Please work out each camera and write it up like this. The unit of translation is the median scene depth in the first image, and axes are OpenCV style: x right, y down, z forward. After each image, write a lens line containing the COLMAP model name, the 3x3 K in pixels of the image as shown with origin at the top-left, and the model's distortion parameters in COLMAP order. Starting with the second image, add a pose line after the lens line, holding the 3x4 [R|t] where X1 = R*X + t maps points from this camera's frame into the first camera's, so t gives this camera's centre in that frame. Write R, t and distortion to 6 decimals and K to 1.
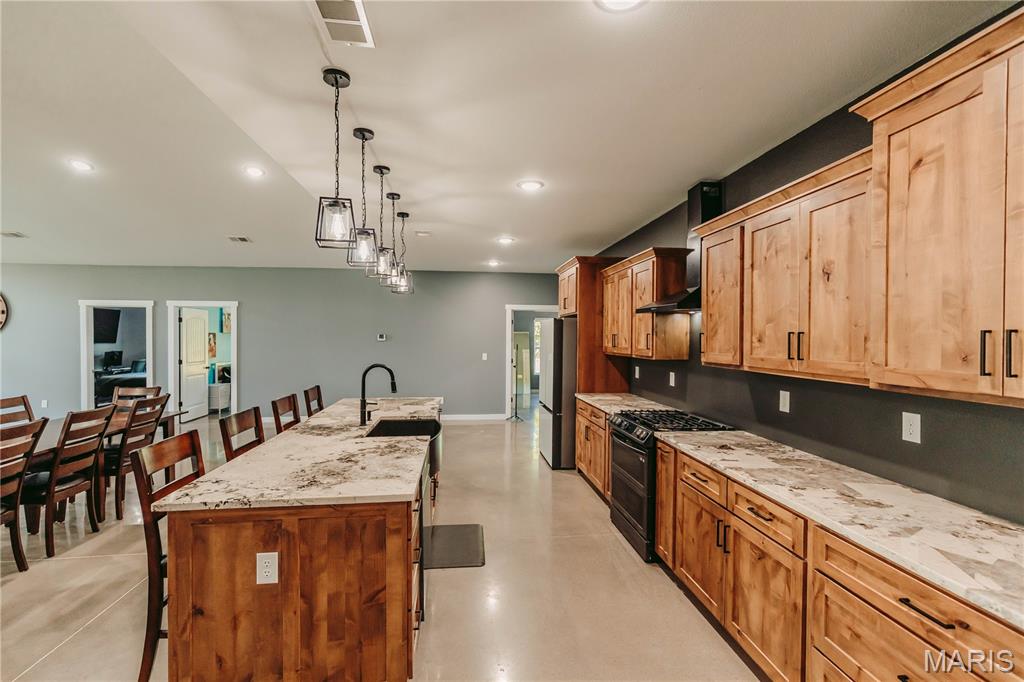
lens RADIAL K [[464.2, 0, 512.5], [0, 464.2, 343.6], [0, 0, 1]] dist [0.002710, -0.000051]
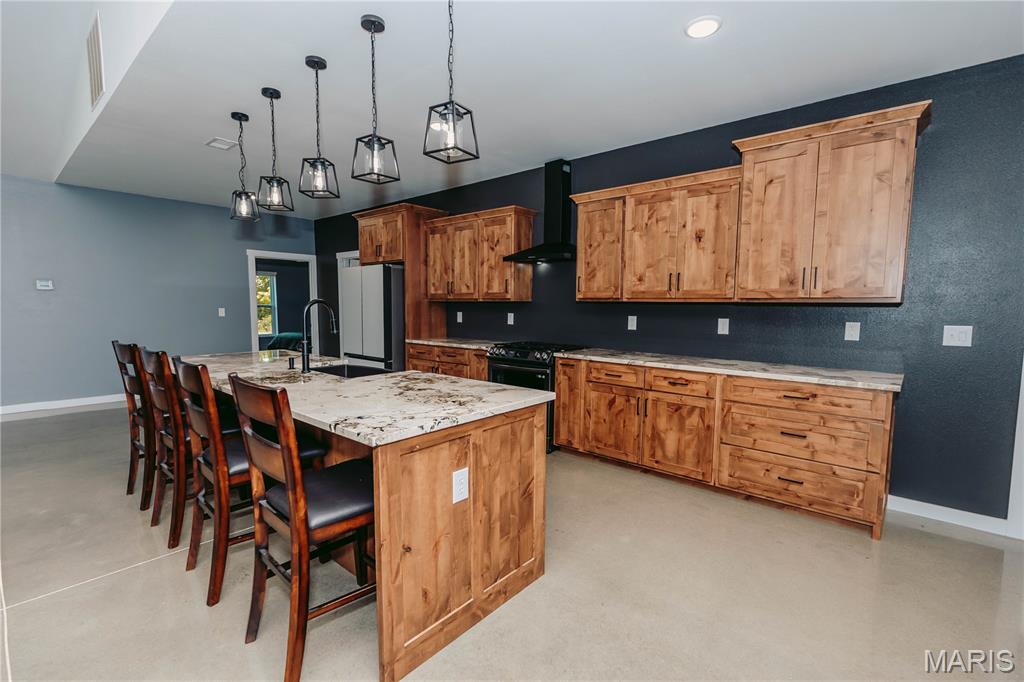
lens RADIAL K [[462.4, 0, 515.5], [0, 462.4, 347.7], [0, 0, 1]] dist [0.003914, -0.000433]
pose [[0.736762, -0.061982, 0.673306, -1.015700], [0.005774, 0.996330, 0.085399, 0.105756], [-0.676128, -0.059031, 0.734416, 0.211240]]
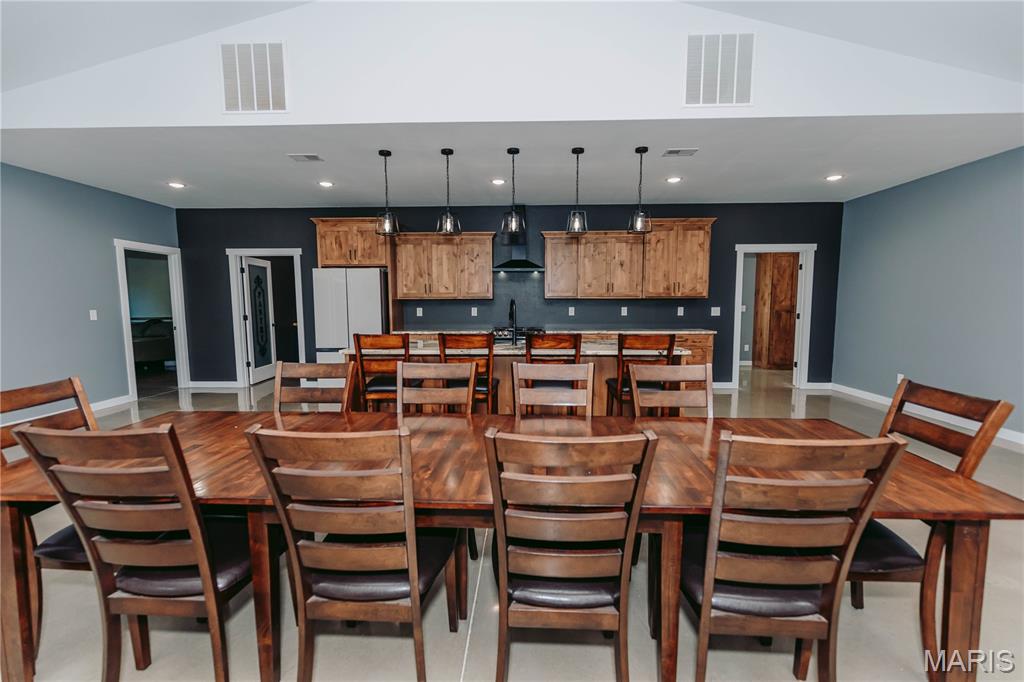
lens RADIAL K [[462.4, 0, 515.5], [0, 462.4, 347.7], [0, 0, 1]] dist [0.003914, -0.000433]
pose [[0.147905, -0.104392, 0.983477, -2.755395], [0.019337, 0.994529, 0.102657, 0.081995], [-0.988812, 0.003834, 0.149115, 1.327146]]
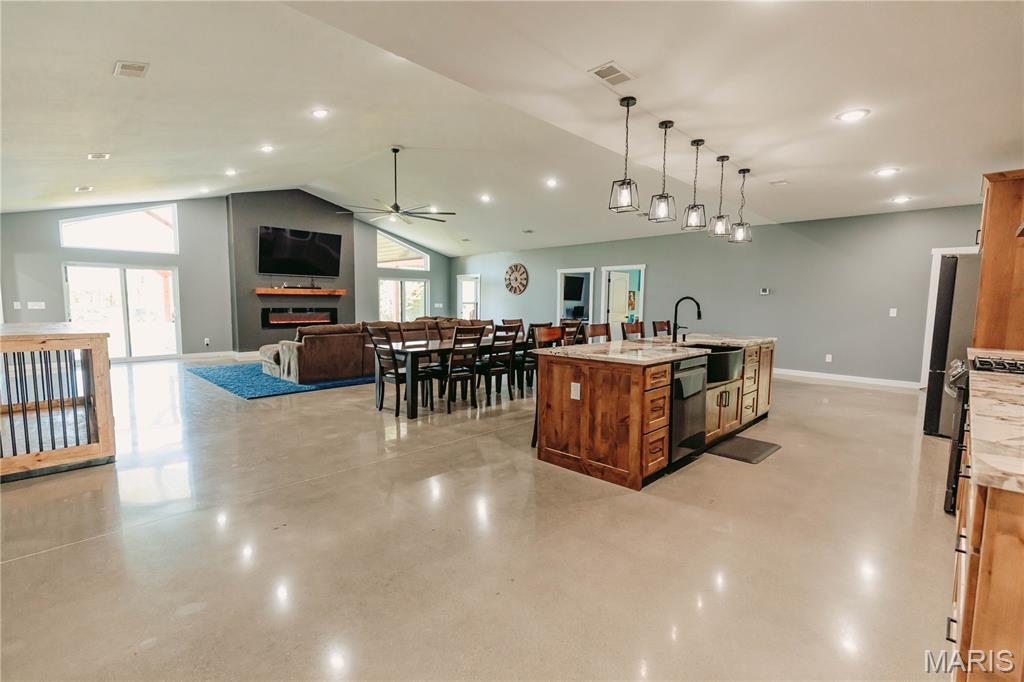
lens RADIAL K [[462.4, 0, 515.5], [0, 462.4, 347.7], [0, 0, 1]] dist [0.003914, -0.000433]
pose [[0.632663, 0.076938, -0.770596, 0.703586], [-0.018824, 0.996286, 0.084017, 0.145671], [0.774198, -0.038649, 0.631762, -0.343503]]
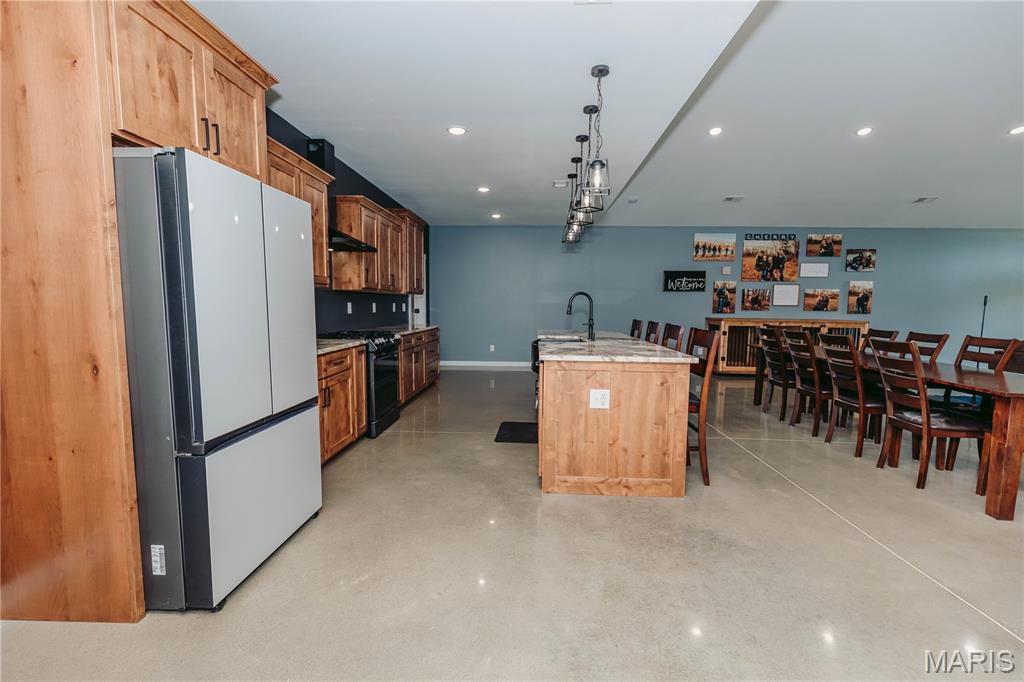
lens RADIAL K [[462.4, 0, 515.5], [0, 462.4, 347.7], [0, 0, 1]] dist [0.003914, -0.000433]
pose [[-0.986664, -0.032770, 0.159440, -0.542877], [-0.015295, 0.993856, 0.109620, 0.098253], [-0.162053, 0.105719, -0.981103, 3.913478]]
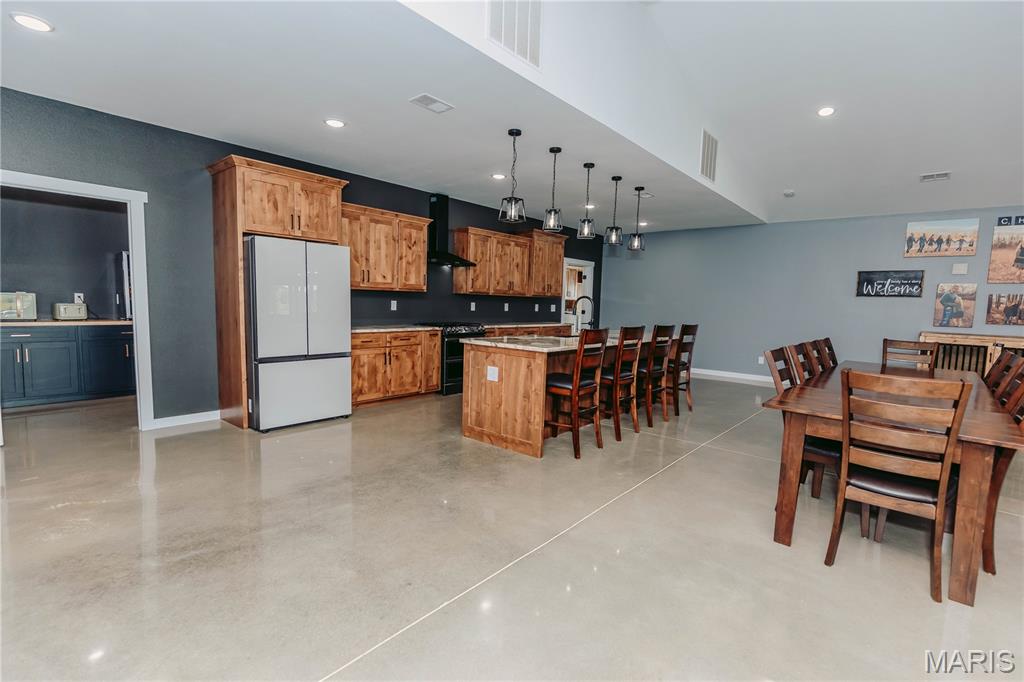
lens RADIAL K [[476.4, 0, 514.3], [0, 476.4, 349.7], [0, 0, 1]] dist [-0.002711, -0.000366]
pose [[-0.681960, -0.101525, 0.724308, -2.163229], [-0.024385, 0.992924, 0.116218, 0.069255], [-0.730982, 0.061594, -0.679611, 3.777722]]
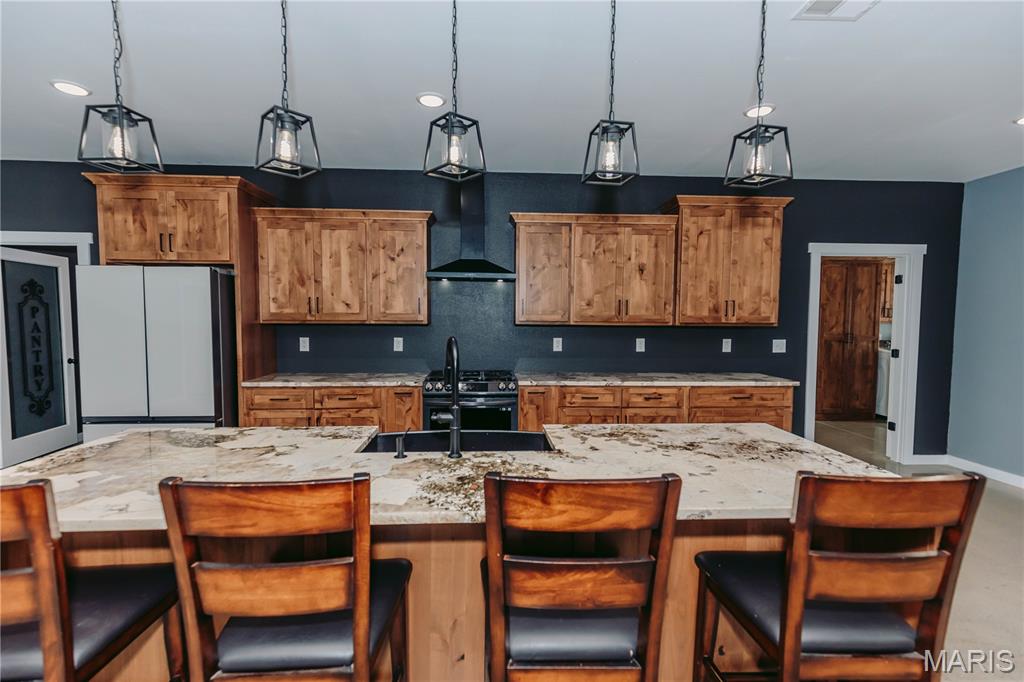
lens RADIAL K [[464.2, 0, 512.5], [0, 464.2, 343.6], [0, 0, 1]] dist [0.002710, -0.000051]
pose [[0.058589, -0.064509, 0.996196, -1.384742], [0.009572, 0.997900, 0.064057, 0.028939], [-0.998236, 0.005783, 0.059084, 1.512698]]
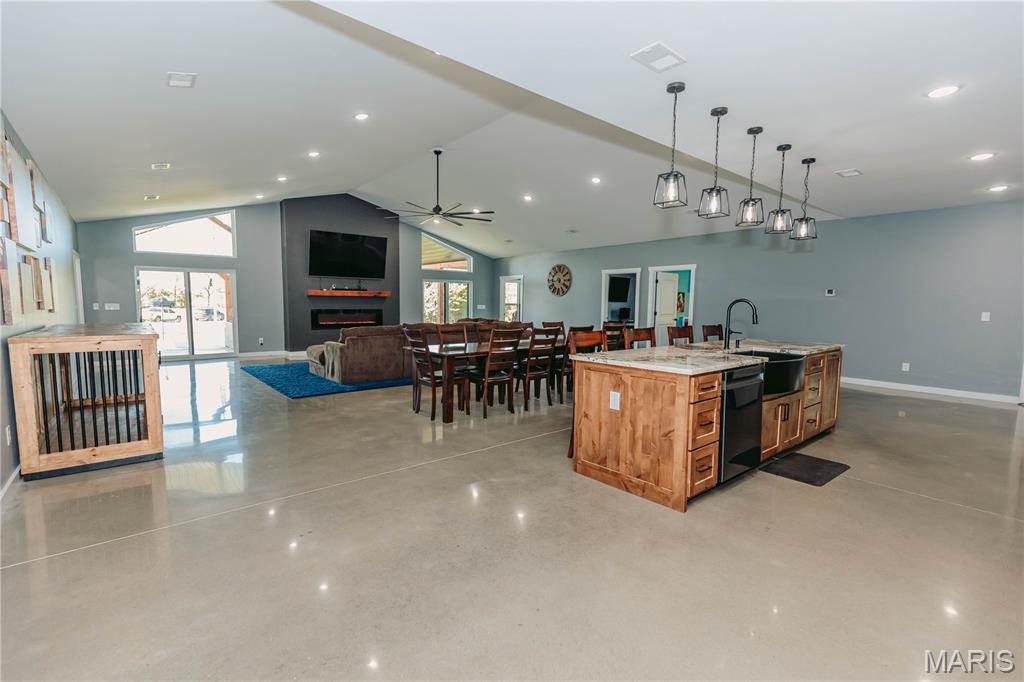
lens RADIAL K [[460.9, 0, 511.9], [0, 460.9, 346.9], [0, 0, 1]] dist [0.003702, 0.000079]
pose [[0.546228, 0.081034, -0.833708, 0.652989], [-0.021539, 0.996339, 0.082729, 0.136073], [0.837360, -0.027232, 0.545974, -0.254016]]
